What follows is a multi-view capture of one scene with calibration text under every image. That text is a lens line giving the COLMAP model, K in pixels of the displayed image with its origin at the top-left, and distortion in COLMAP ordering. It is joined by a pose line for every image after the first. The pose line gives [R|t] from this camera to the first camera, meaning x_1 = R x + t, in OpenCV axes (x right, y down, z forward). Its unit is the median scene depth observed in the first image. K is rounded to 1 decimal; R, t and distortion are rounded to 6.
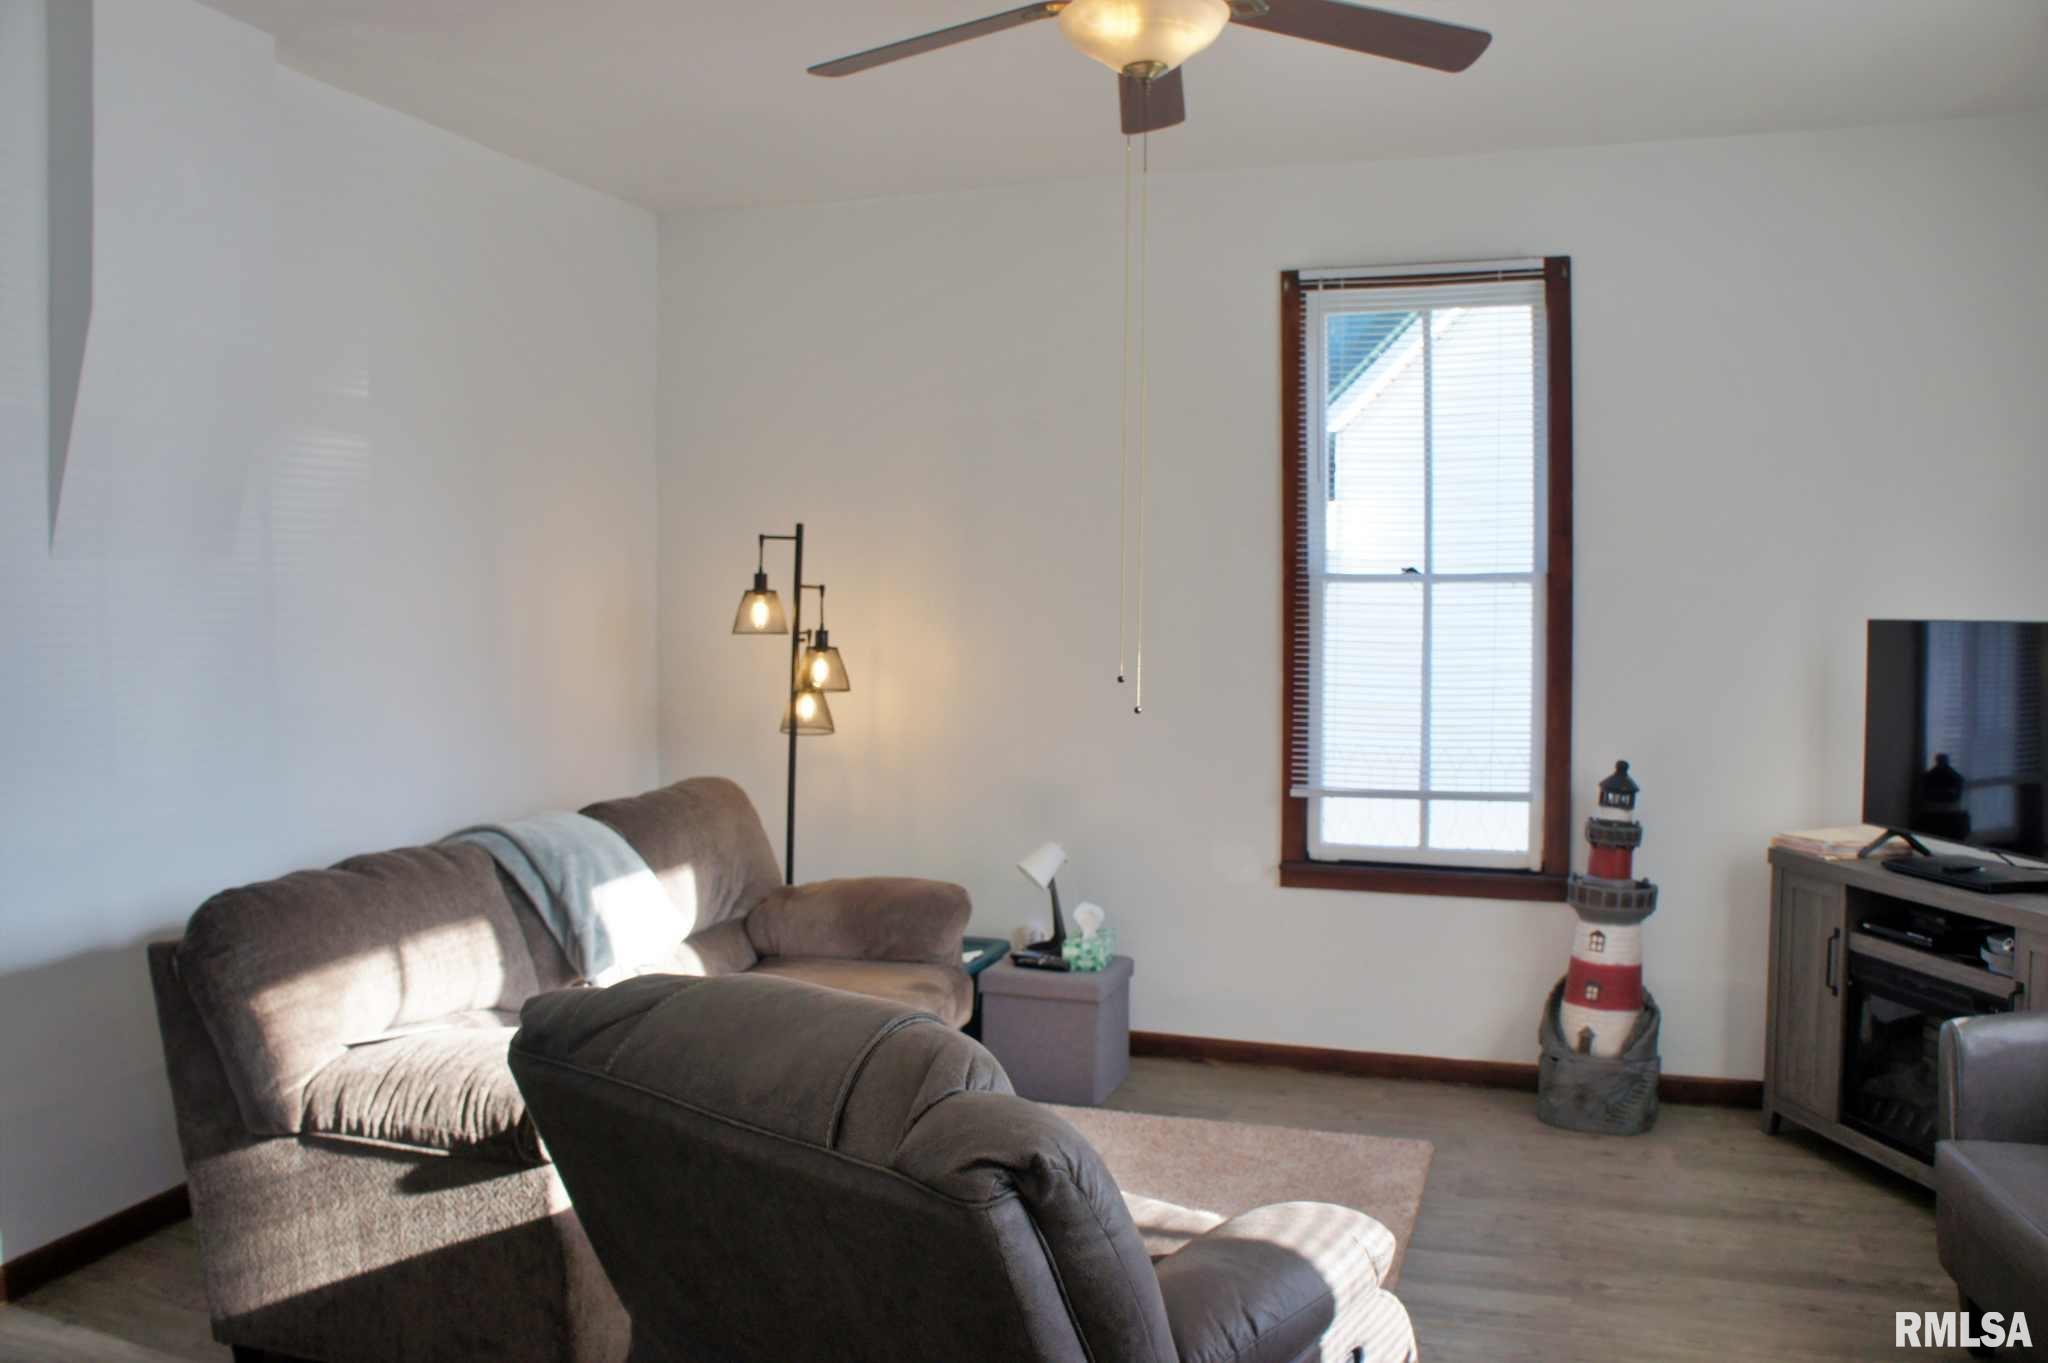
lens RADIAL K [[1640.5, 0, 1024.0], [0, 1640.5, 681.5], [0, 0, 1]] dist [-0.170944, 0.123281]
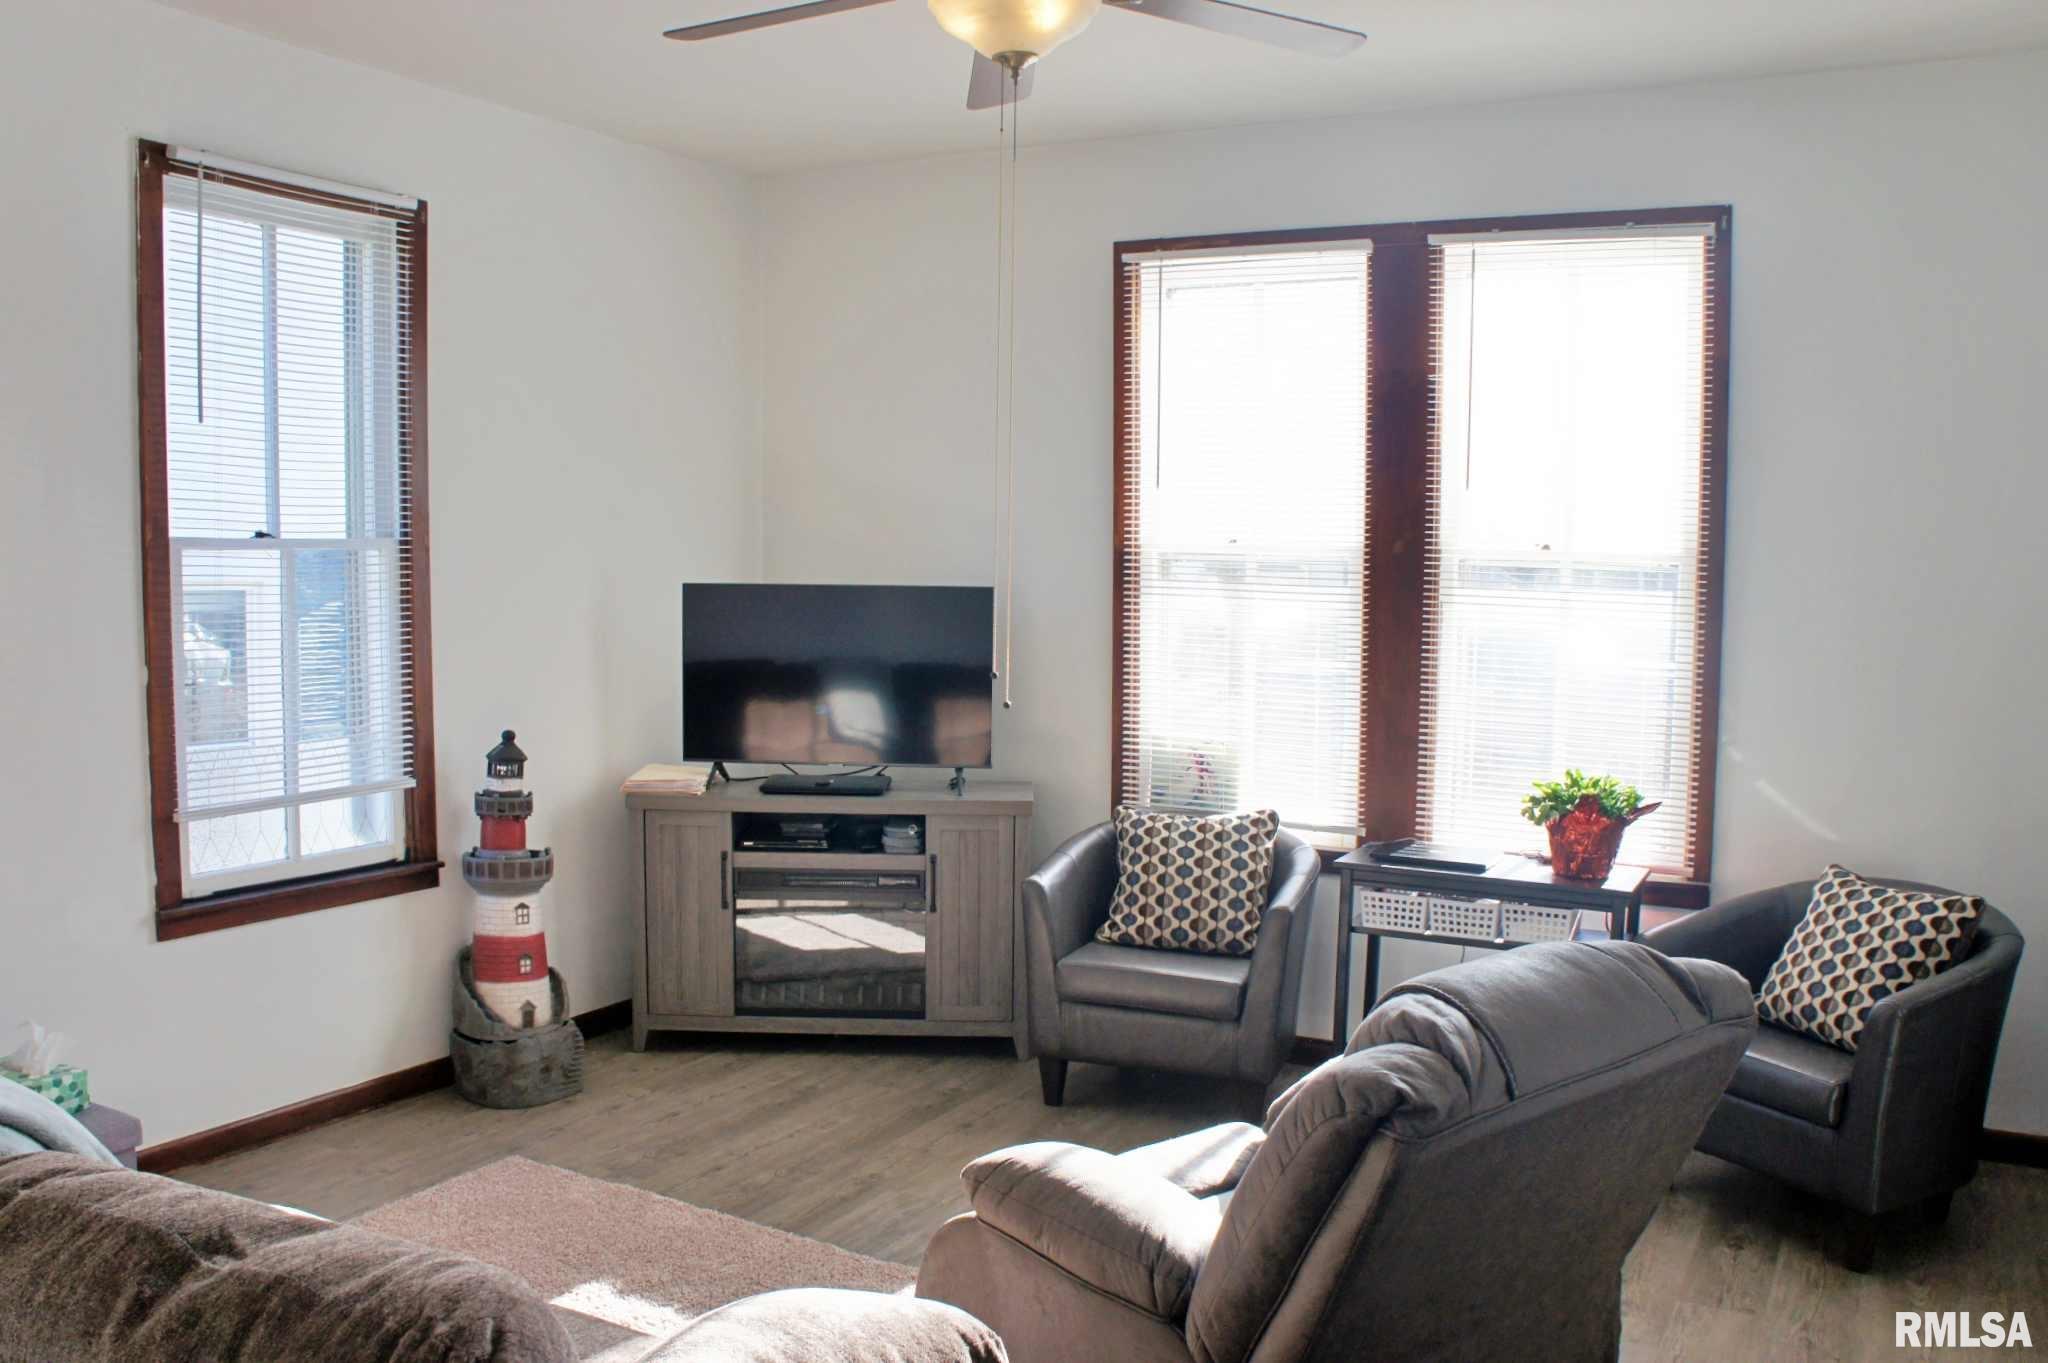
lens RADIAL K [[1709.5, 0, 1024.0], [0, 1709.5, 681.5], [0, 0, 1]] dist [-0.169508, 0.136611]
pose [[0.160345, -0.075074, 0.984202, -0.617163], [0.035269, 0.996902, 0.070297, -0.044018], [-0.986431, 0.023440, 0.162496, 0.532433]]
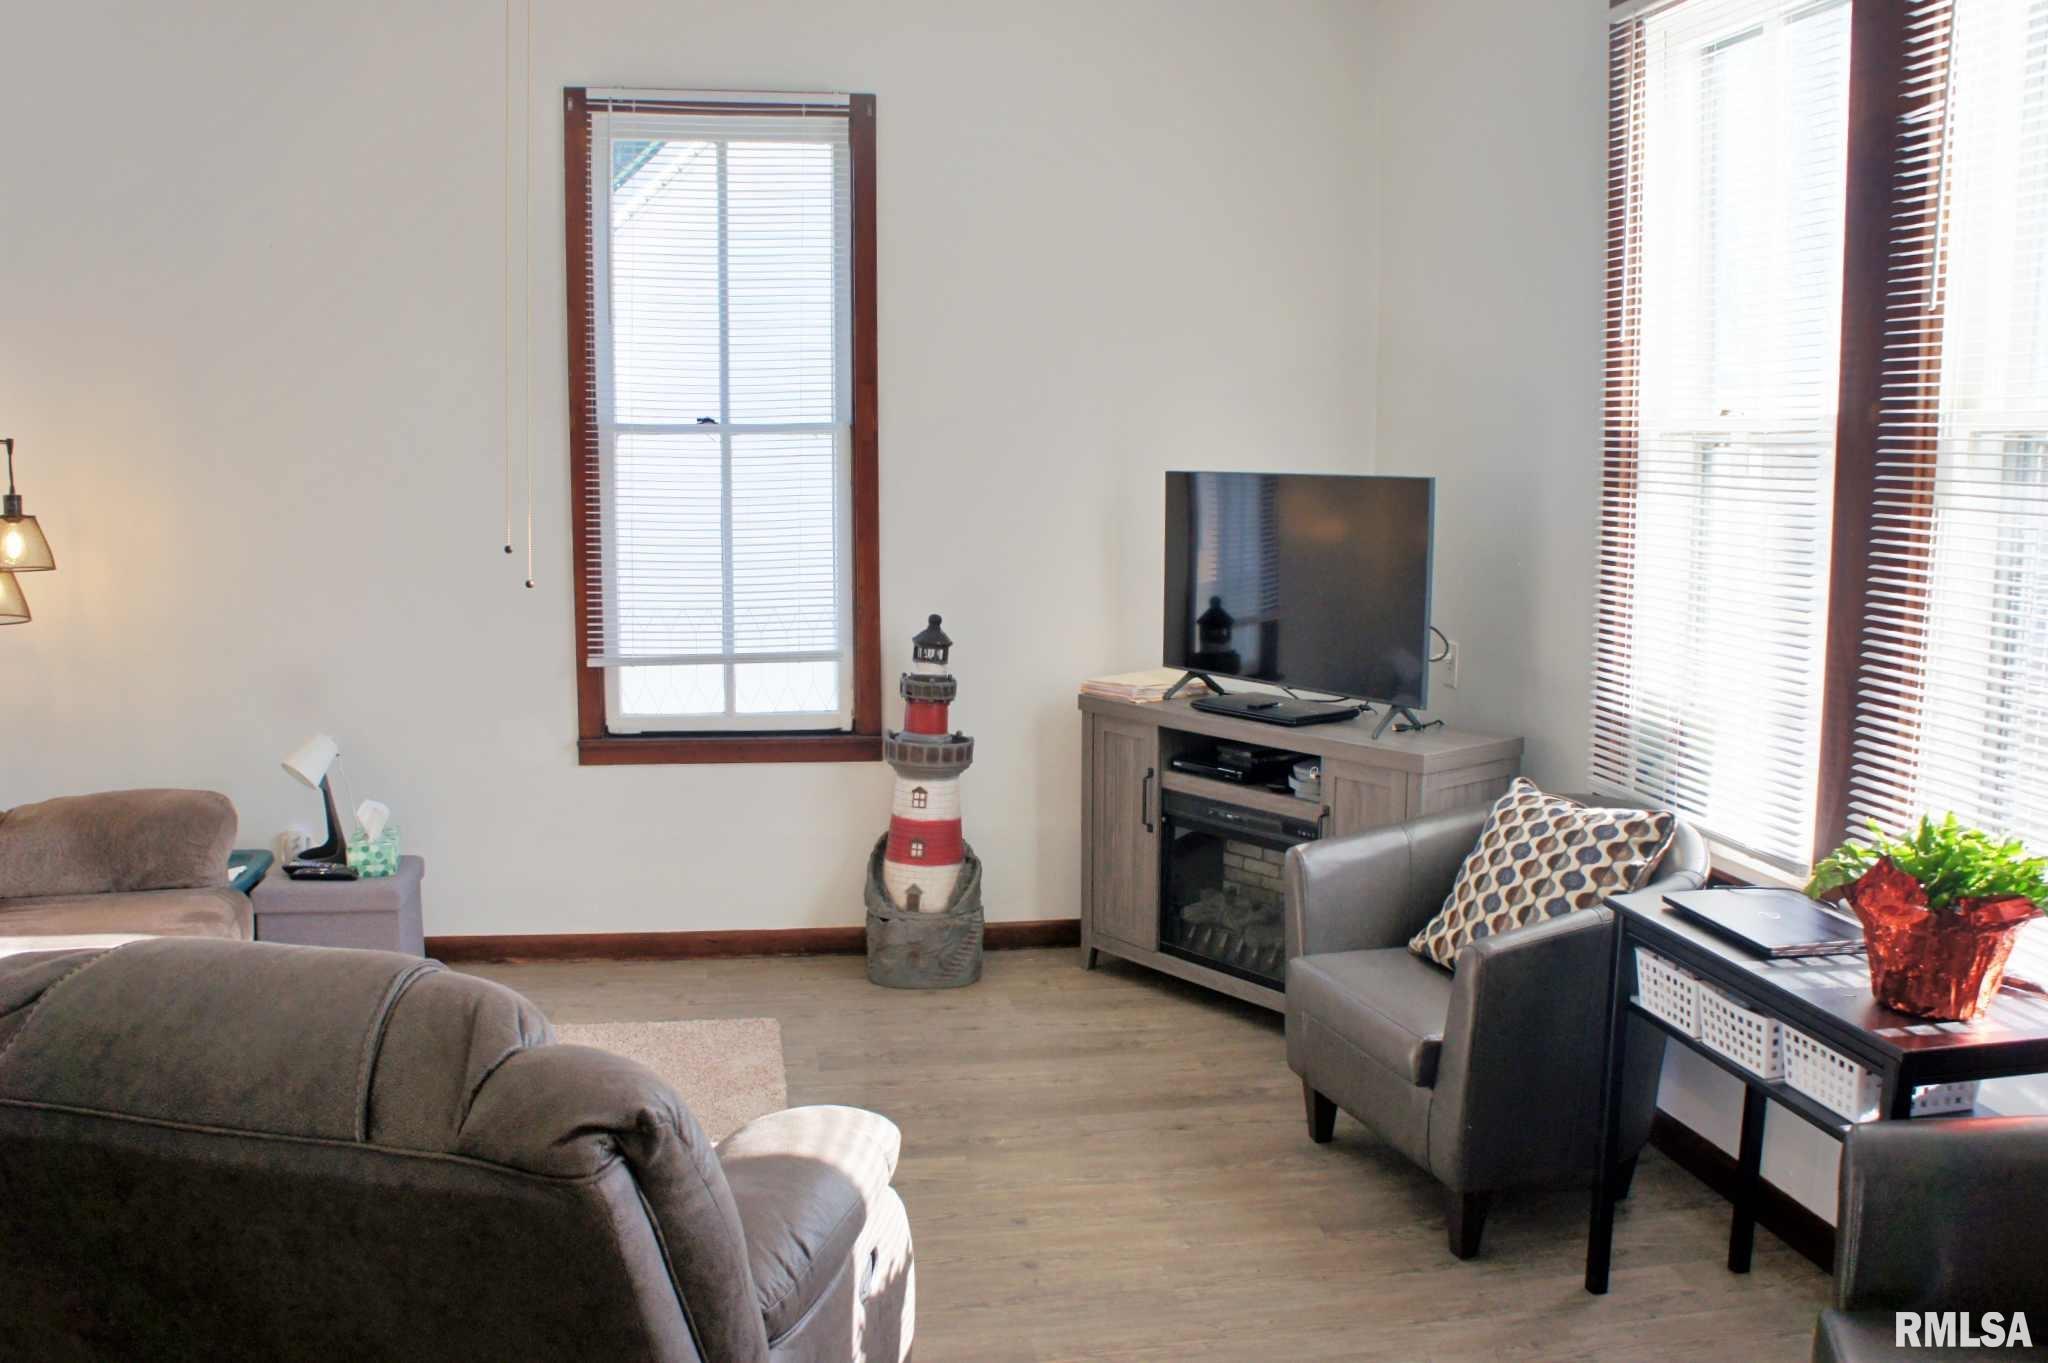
lens RADIAL K [[1709.5, 0, 1024.0], [0, 1709.5, 681.5], [0, 0, 1]] dist [-0.169508, 0.136611]
pose [[0.874461, -0.059447, 0.481439, -0.092354], [0.016848, 0.995586, 0.092331, -0.006326], [-0.484802, -0.072629, 0.871603, 0.052698]]
